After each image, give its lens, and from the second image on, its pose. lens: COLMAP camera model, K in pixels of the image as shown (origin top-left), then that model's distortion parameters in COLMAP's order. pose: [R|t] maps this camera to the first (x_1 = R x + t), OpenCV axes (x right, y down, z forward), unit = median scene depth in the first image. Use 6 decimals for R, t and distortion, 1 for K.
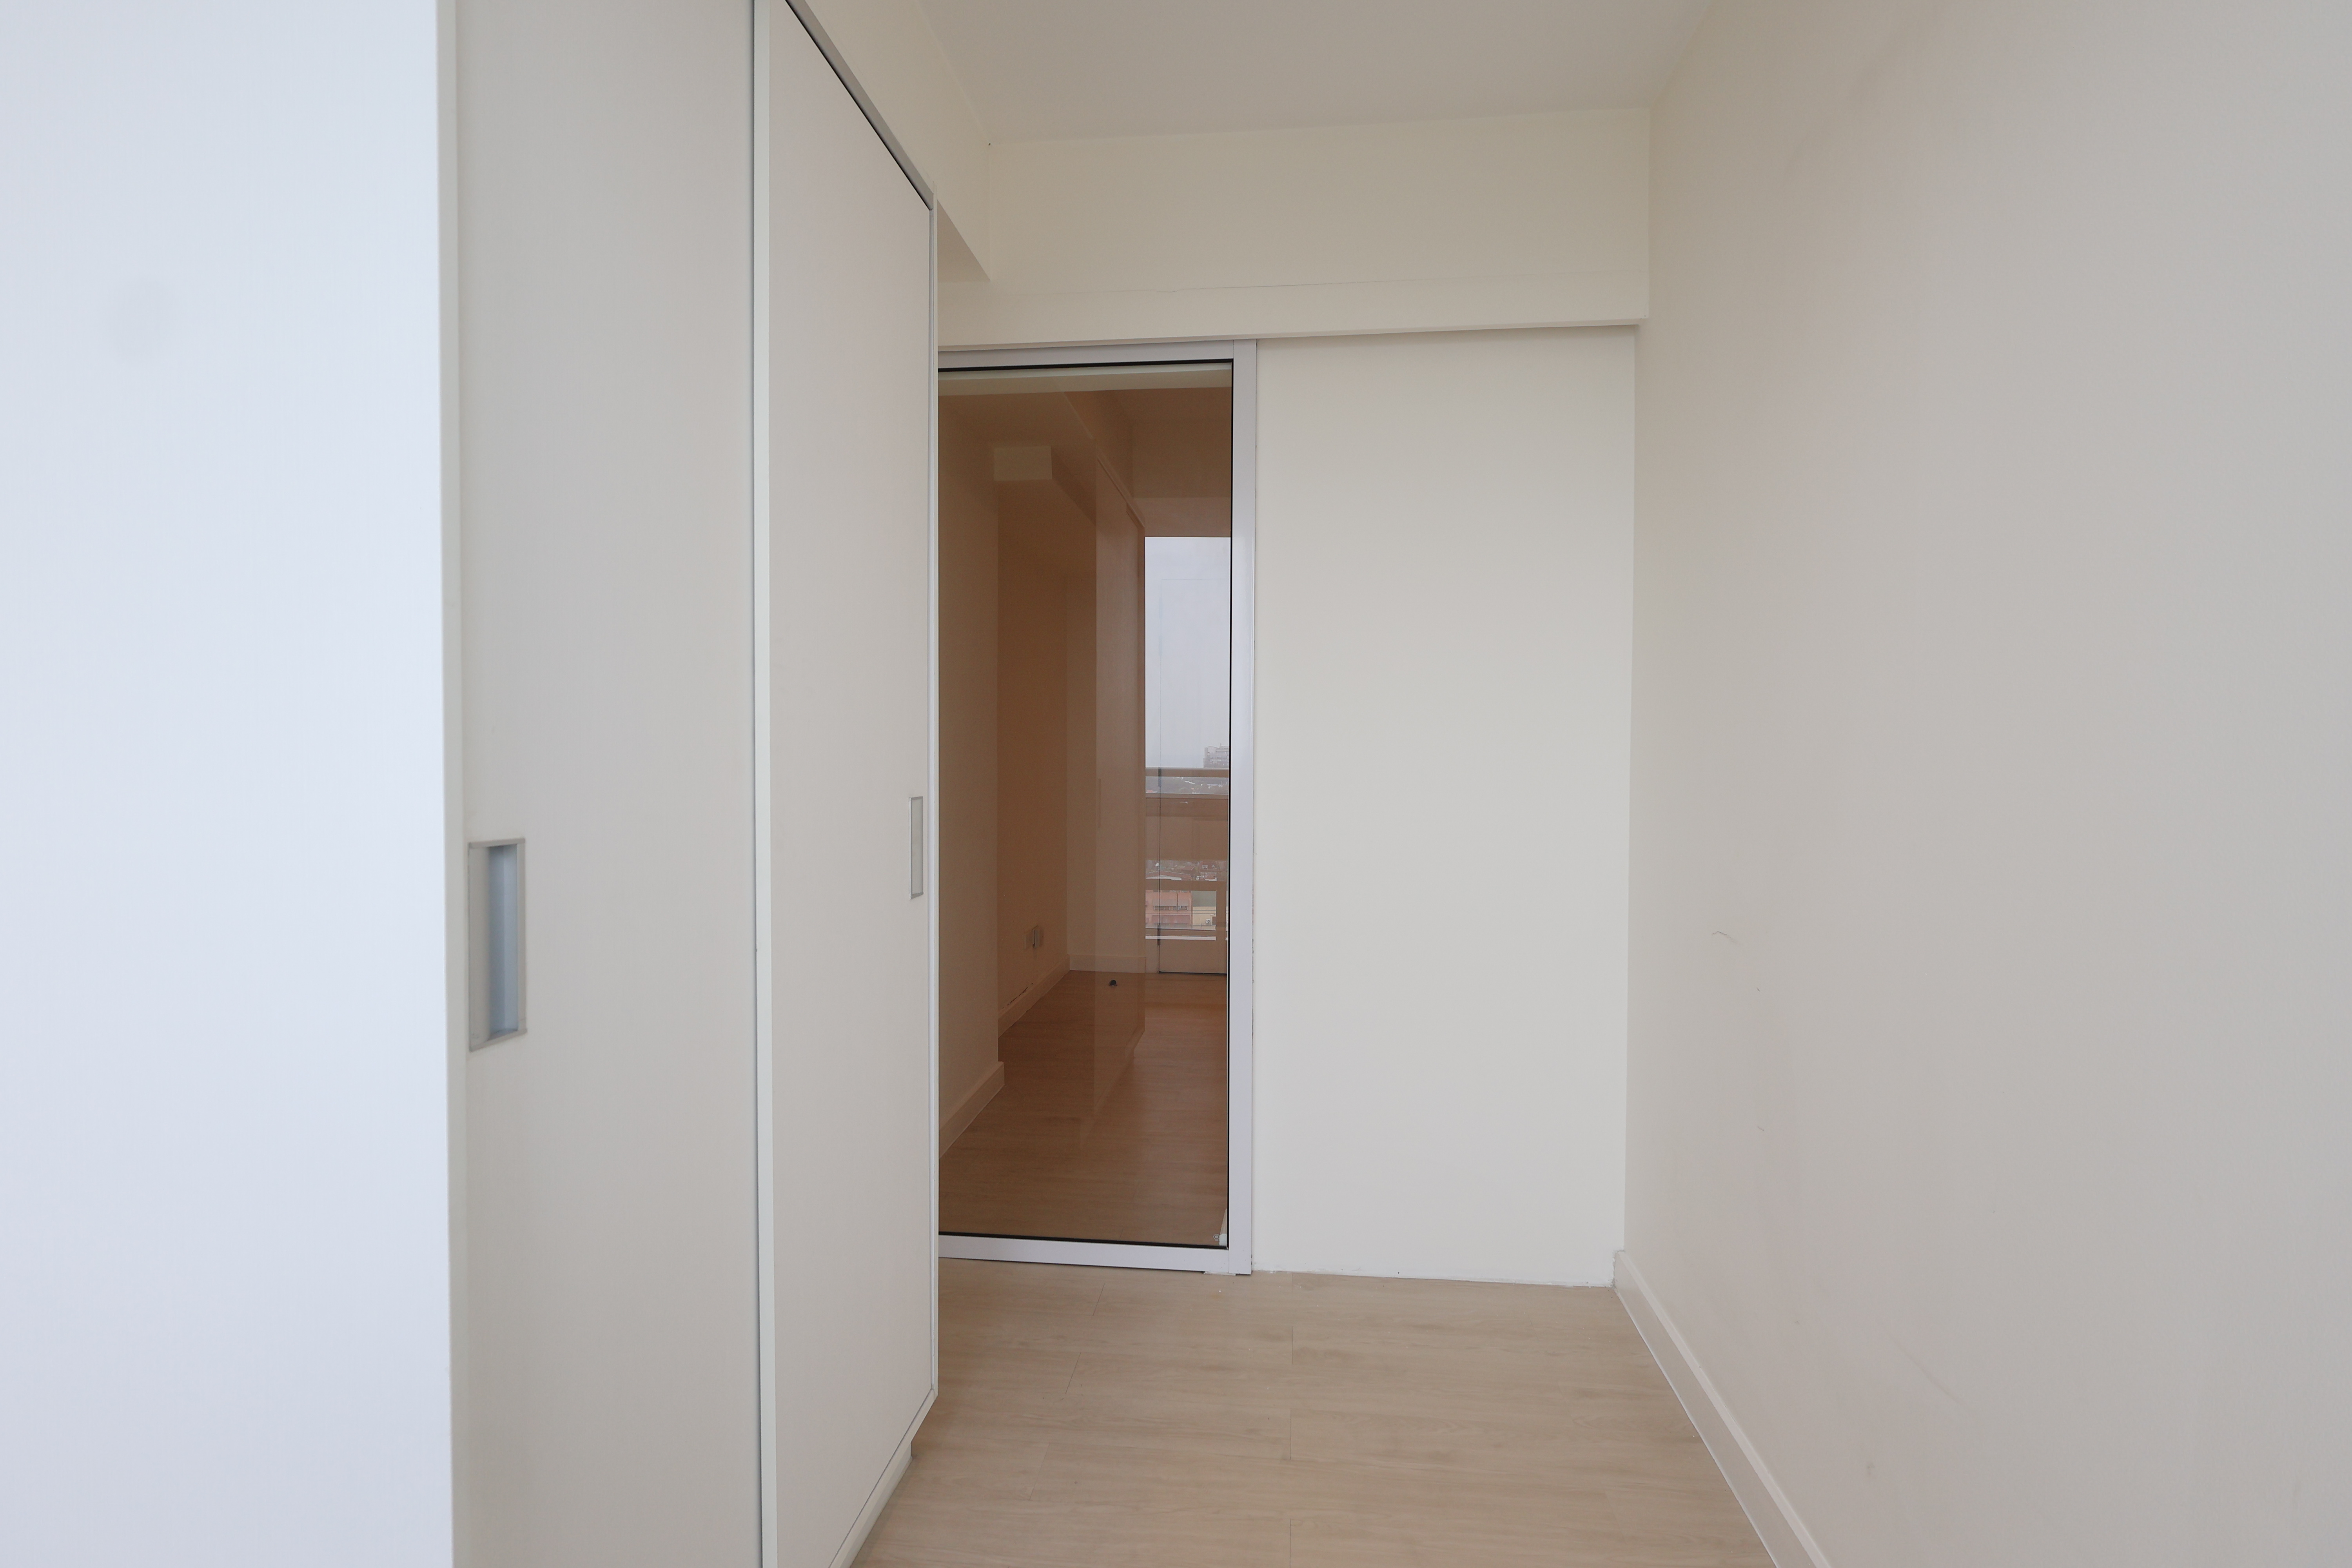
lens RADIAL K [[1153.3, 0, 1169.6], [0, 1153.3, 779.5], [0, 0, 1]] dist [-0.000864, 0.002285]
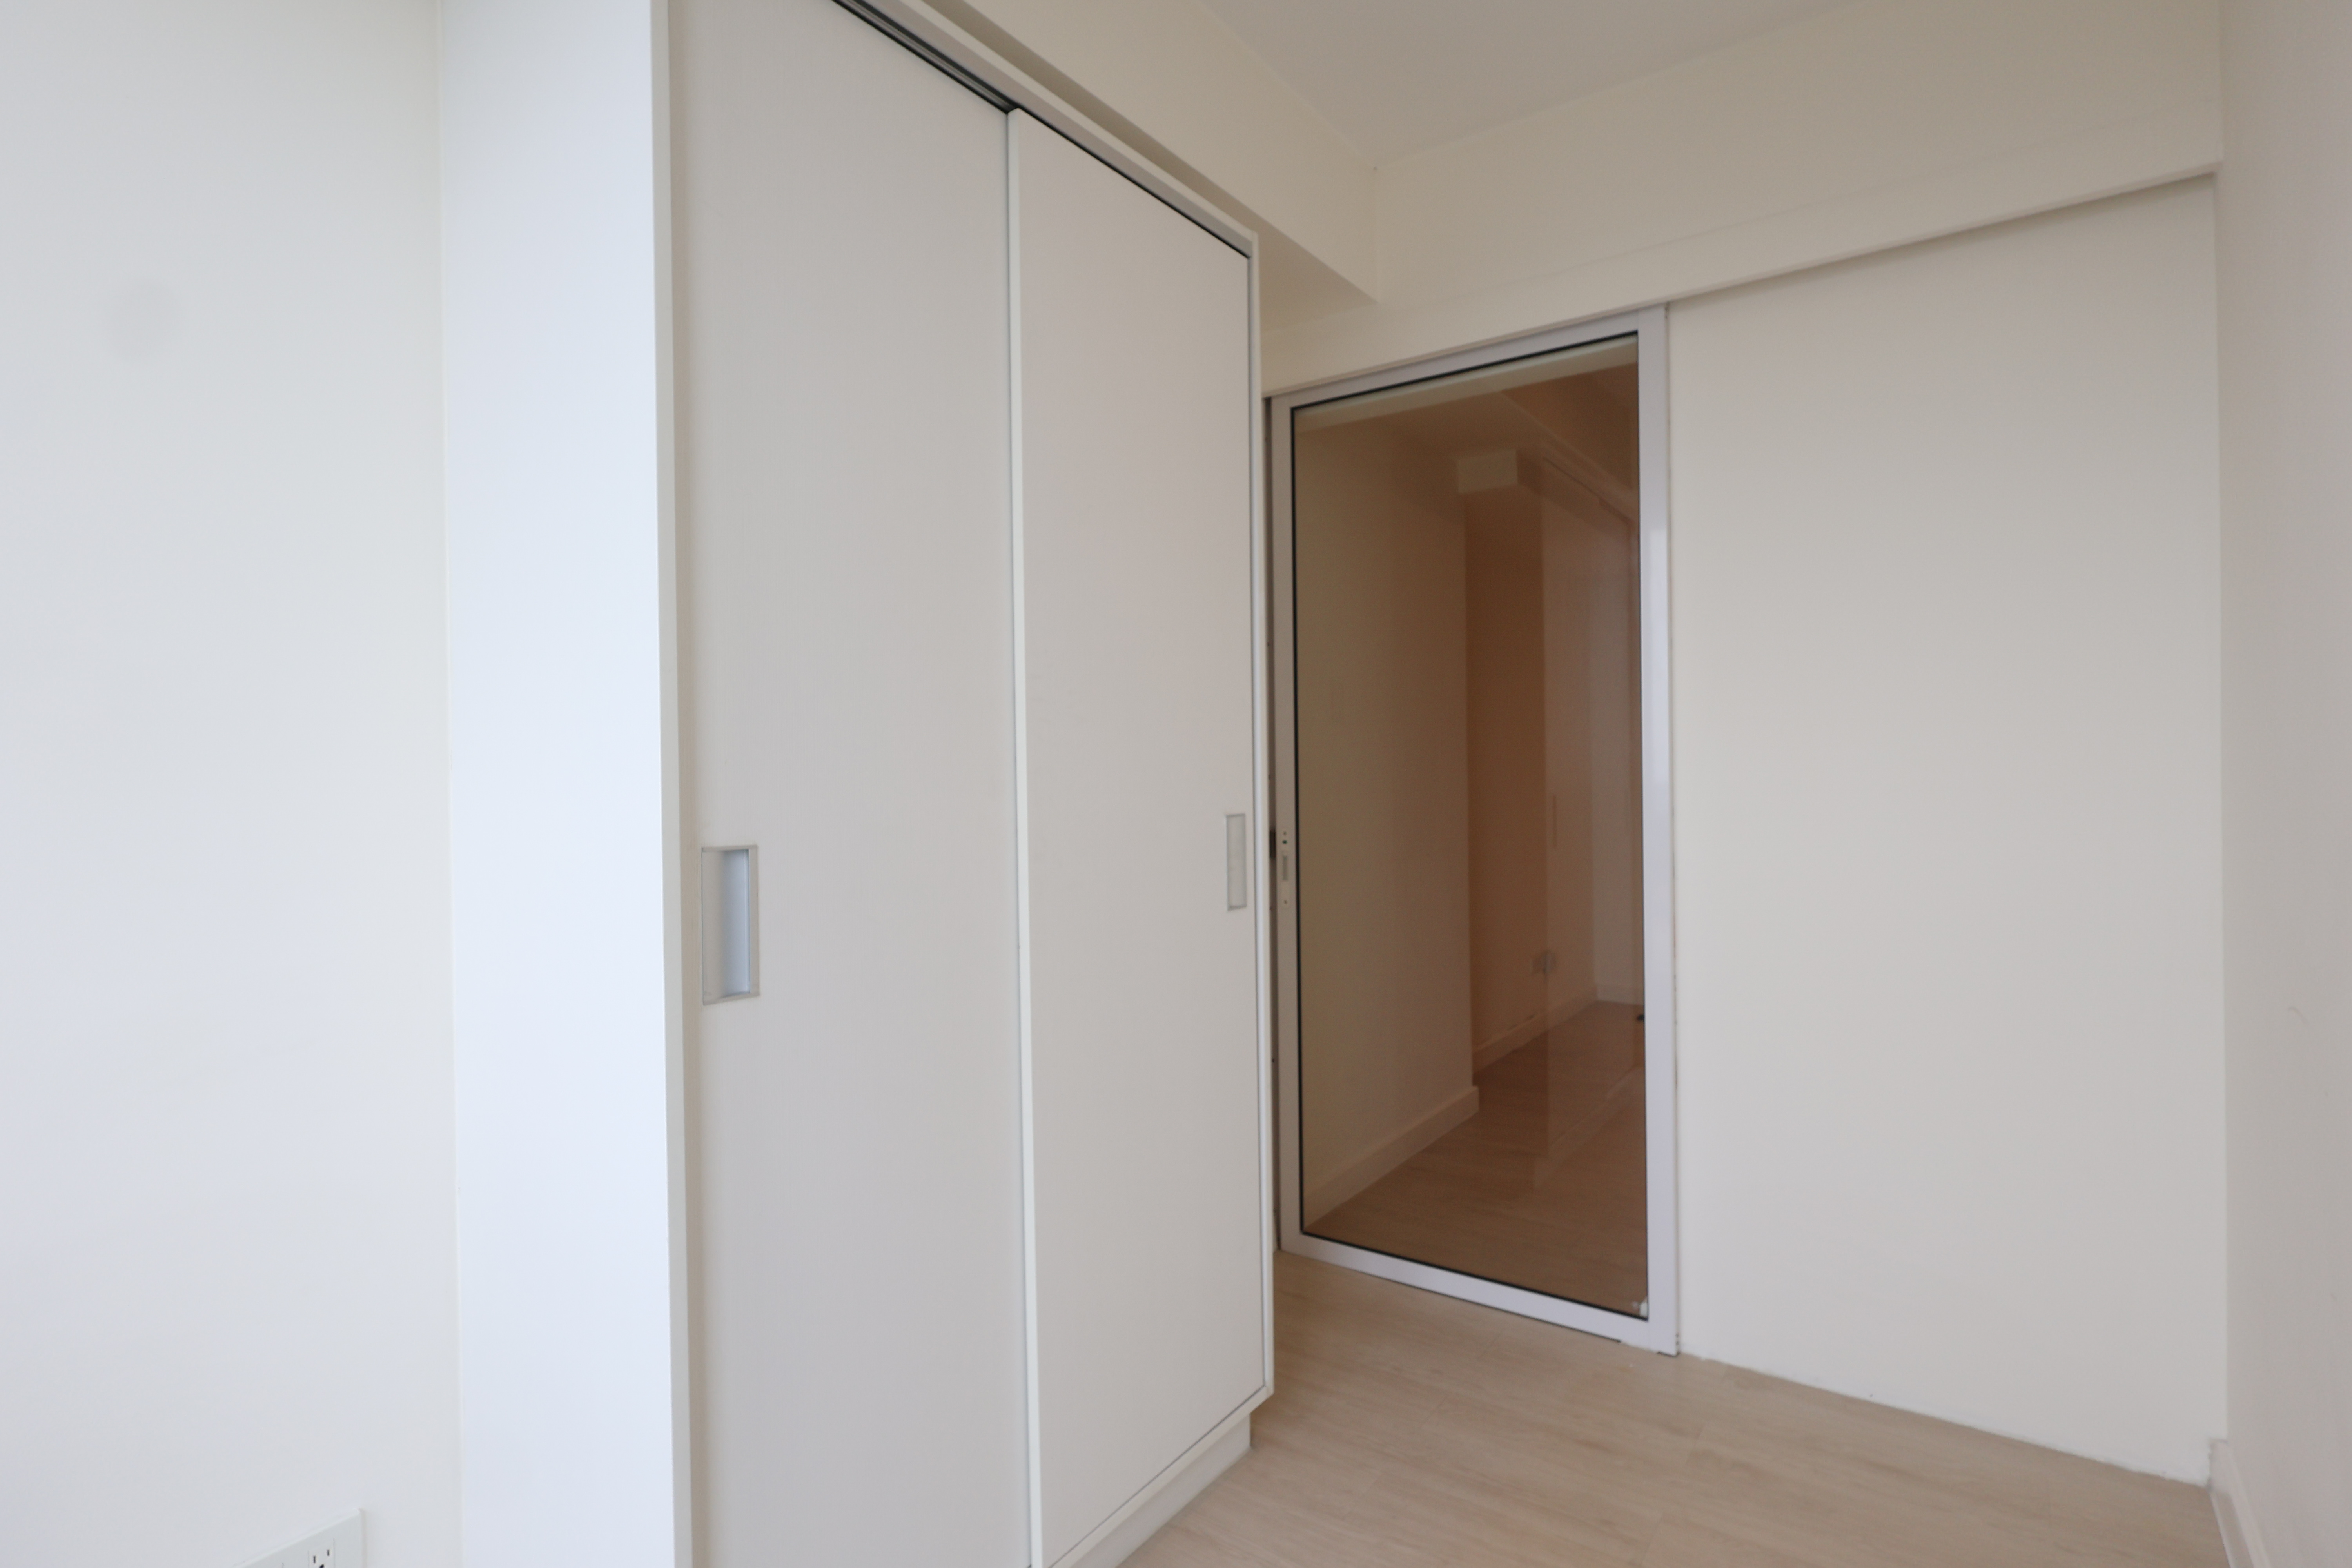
lens RADIAL K [[1153.3, 0, 1169.6], [0, 1153.3, 779.5], [0, 0, 1]] dist [-0.000864, 0.002285]
pose [[0.871442, -0.012628, -0.490336, 0.186602], [0.005347, 0.999854, -0.016248, 0.000371], [0.490470, 0.011537, 0.871382, 0.038483]]
